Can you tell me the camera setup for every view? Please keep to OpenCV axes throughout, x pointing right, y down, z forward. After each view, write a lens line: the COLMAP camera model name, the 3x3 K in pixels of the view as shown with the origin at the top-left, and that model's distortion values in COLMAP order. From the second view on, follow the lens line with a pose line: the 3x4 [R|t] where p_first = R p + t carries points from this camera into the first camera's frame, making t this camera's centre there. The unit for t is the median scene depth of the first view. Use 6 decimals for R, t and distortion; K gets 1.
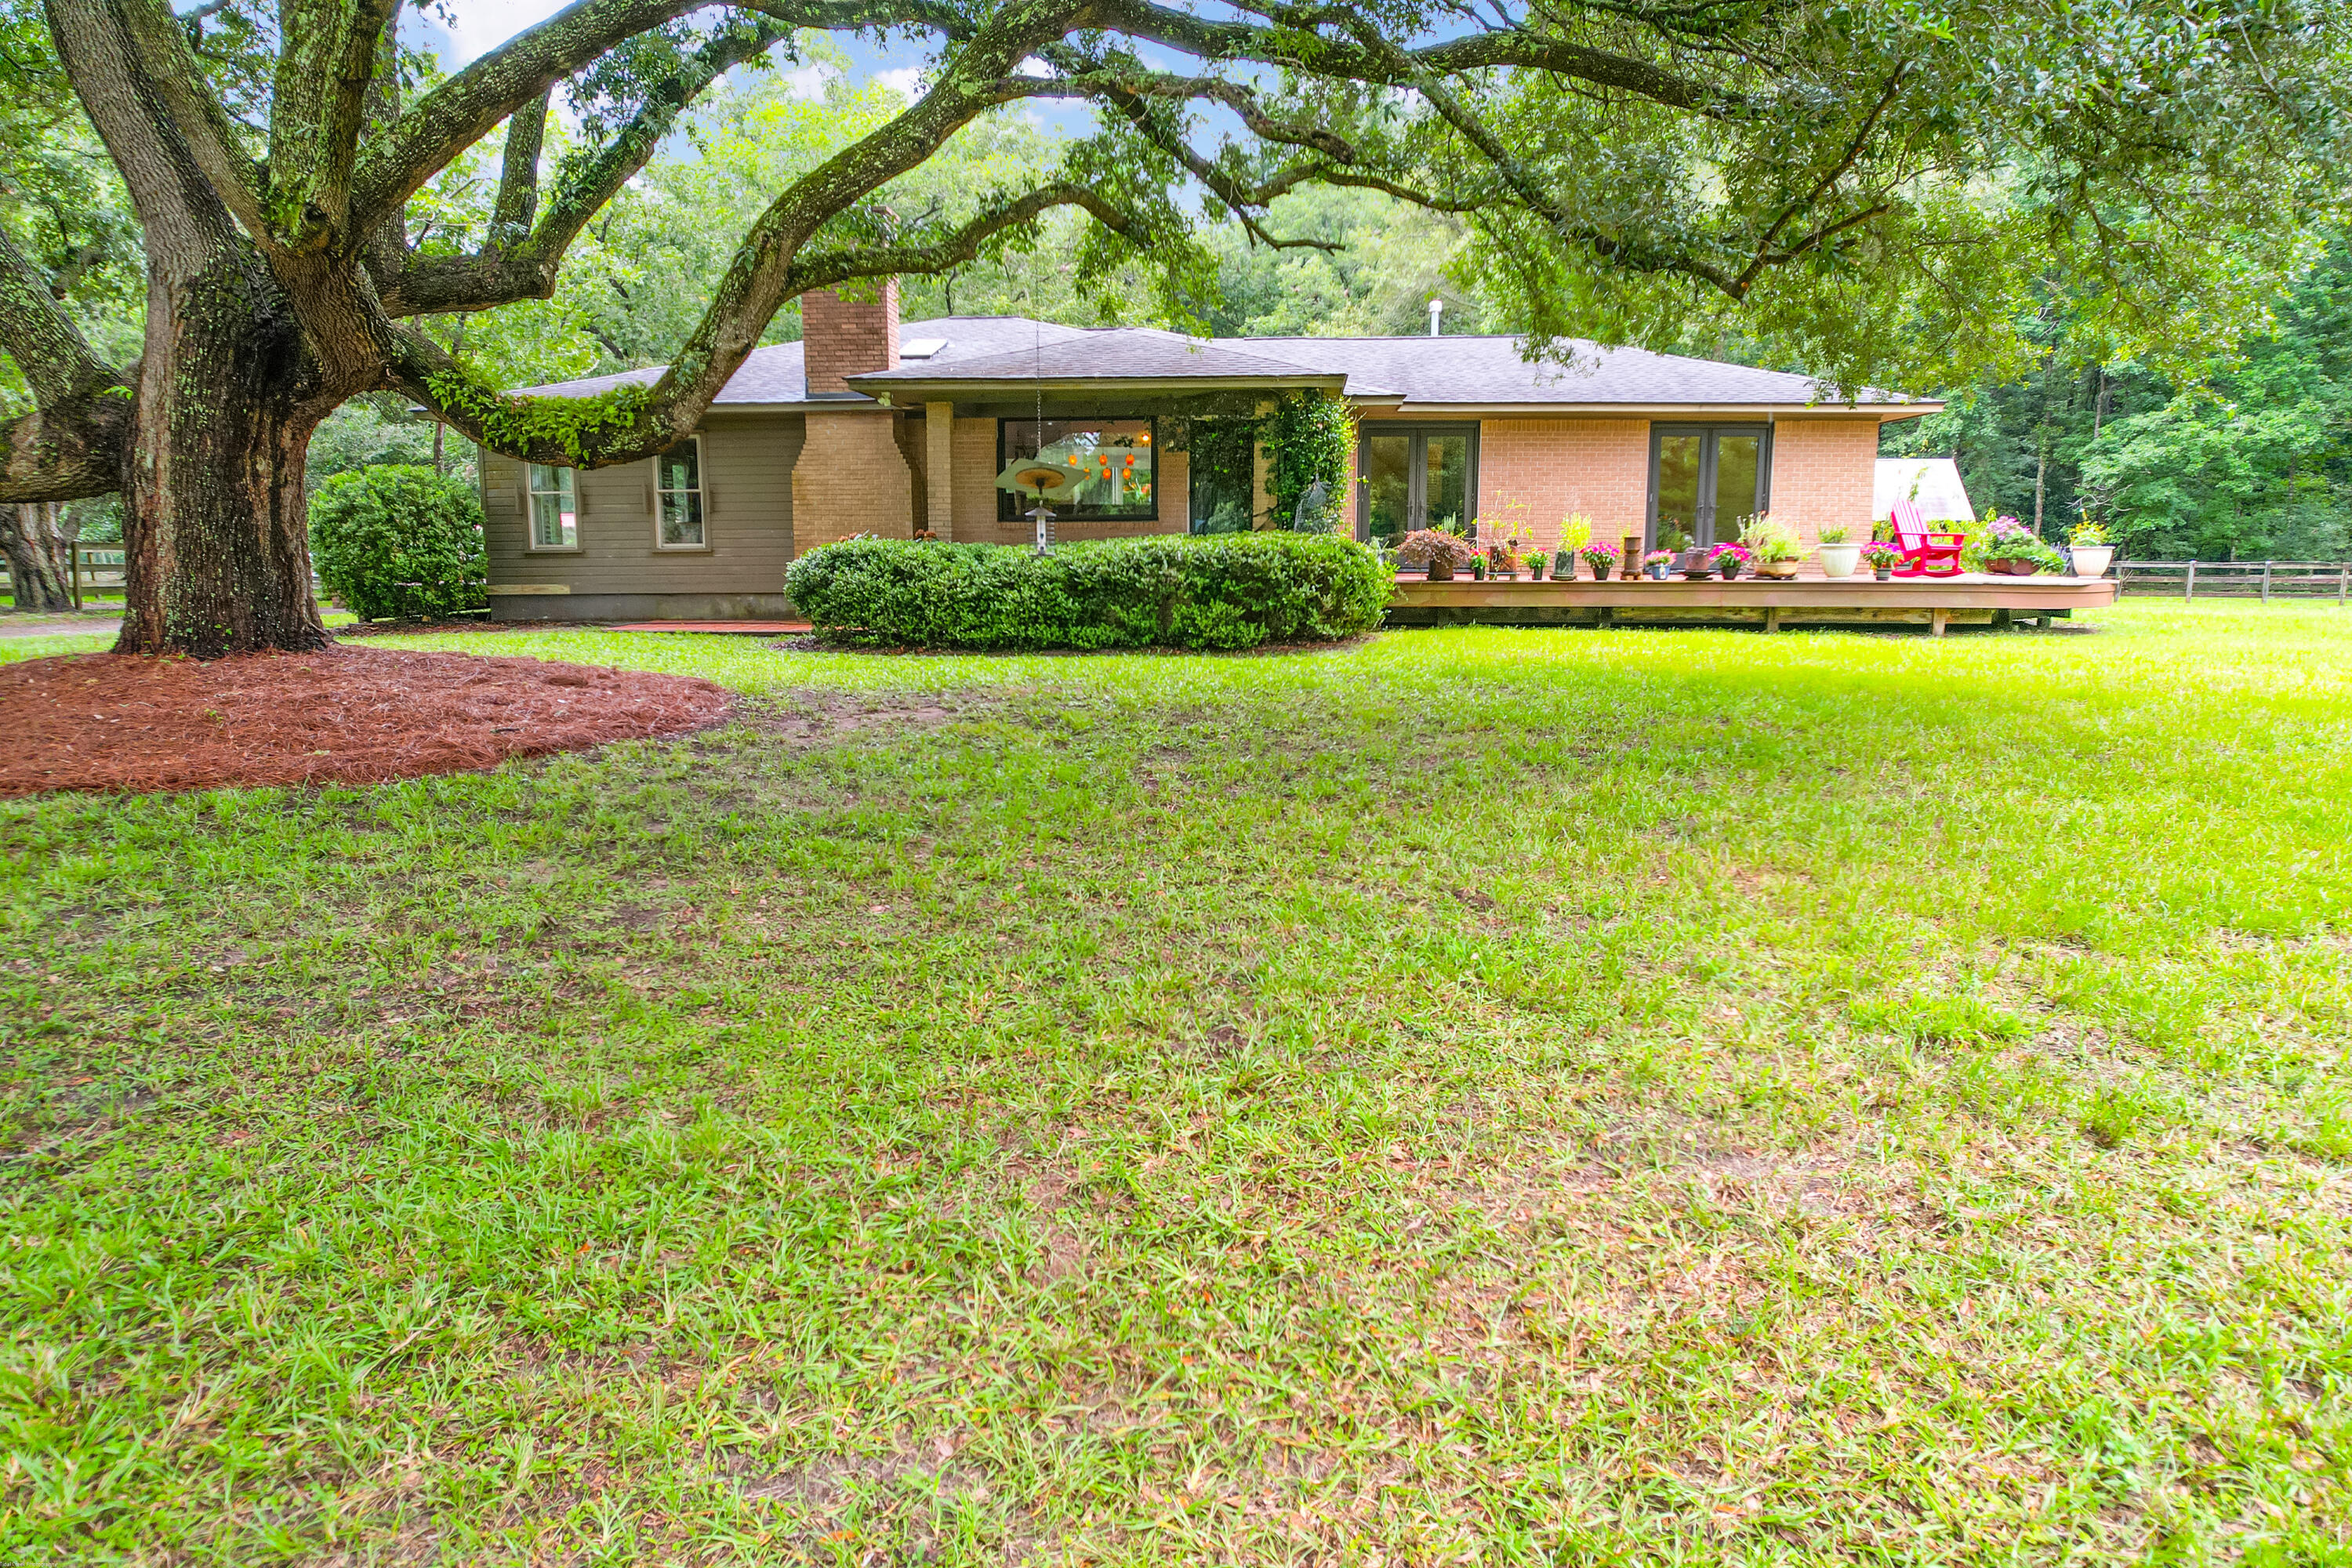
lens RADIAL K [[1501.5, 0, 1183.4], [0, 1501.5, 798.3], [0, 0, 1]] dist [-0.062932, 0.065801]
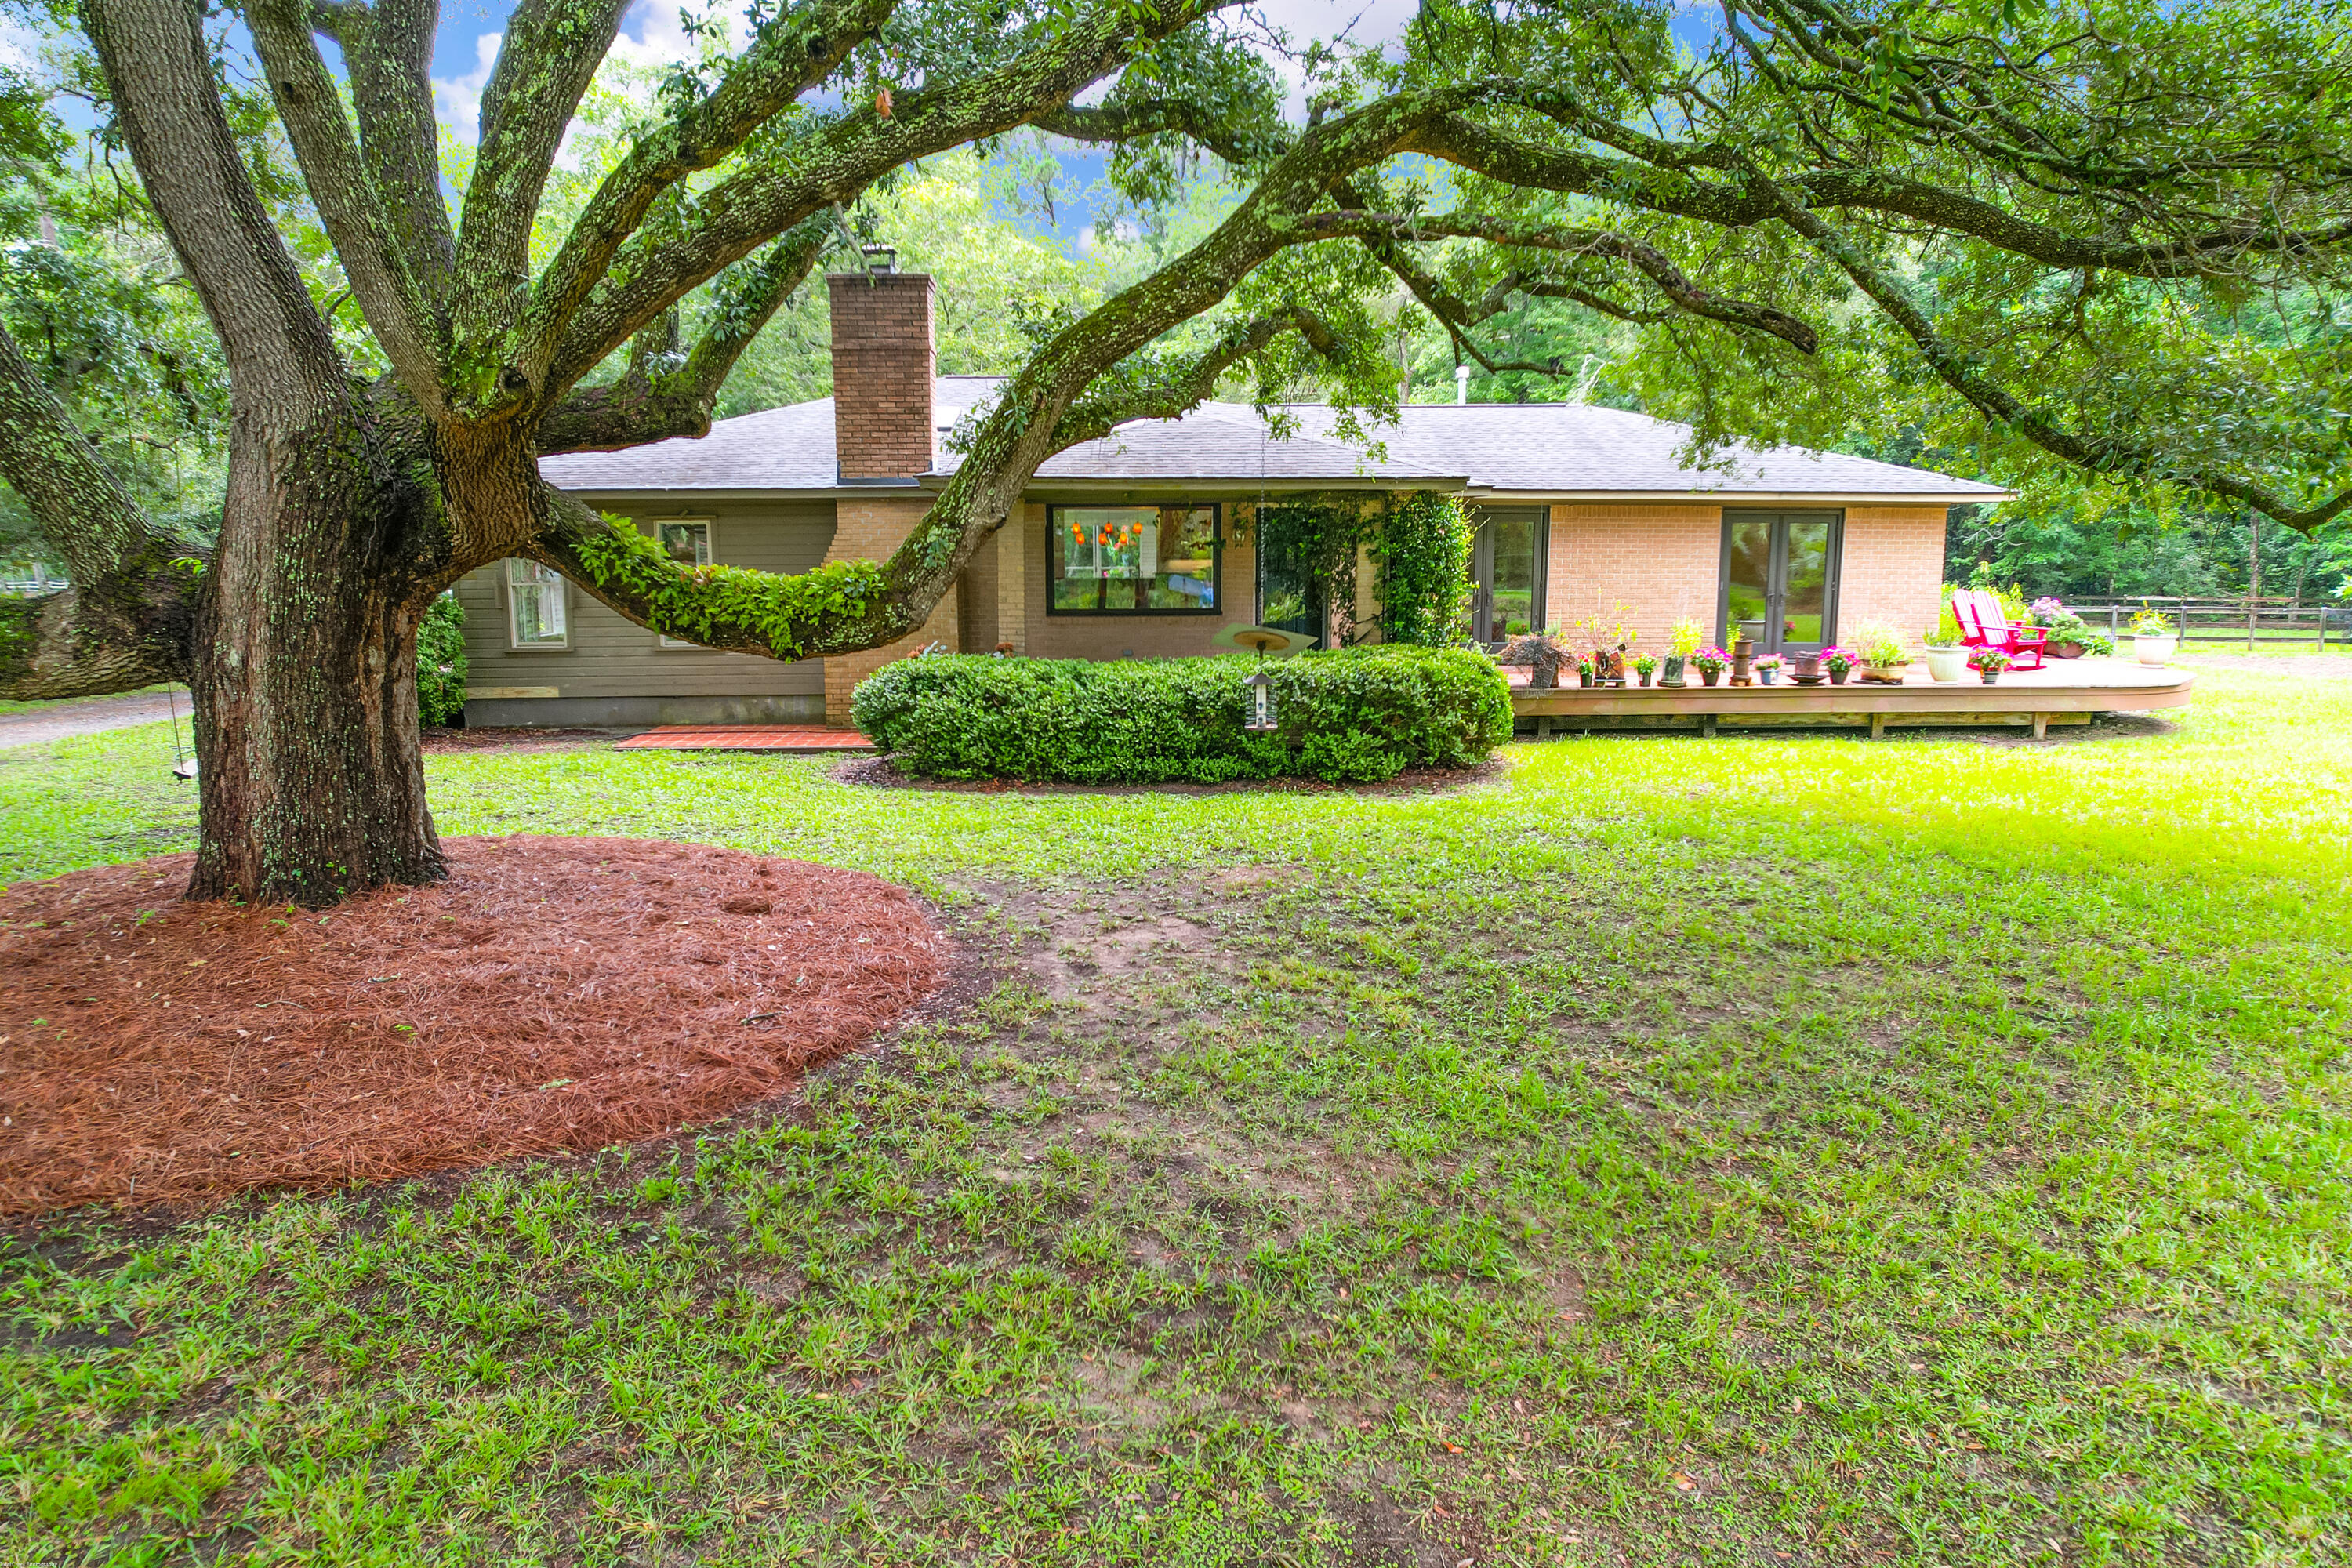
lens RADIAL K [[1501.5, 0, 1186.6], [0, 1501.5, 799.9], [0, 0, 1]] dist [-0.062932, 0.065801]
pose [[0.994280, -0.018717, 0.105153, -0.173148], [0.018692, 0.999825, 0.001226, -0.090216], [-0.105157, 0.000746, 0.994455, 0.097361]]
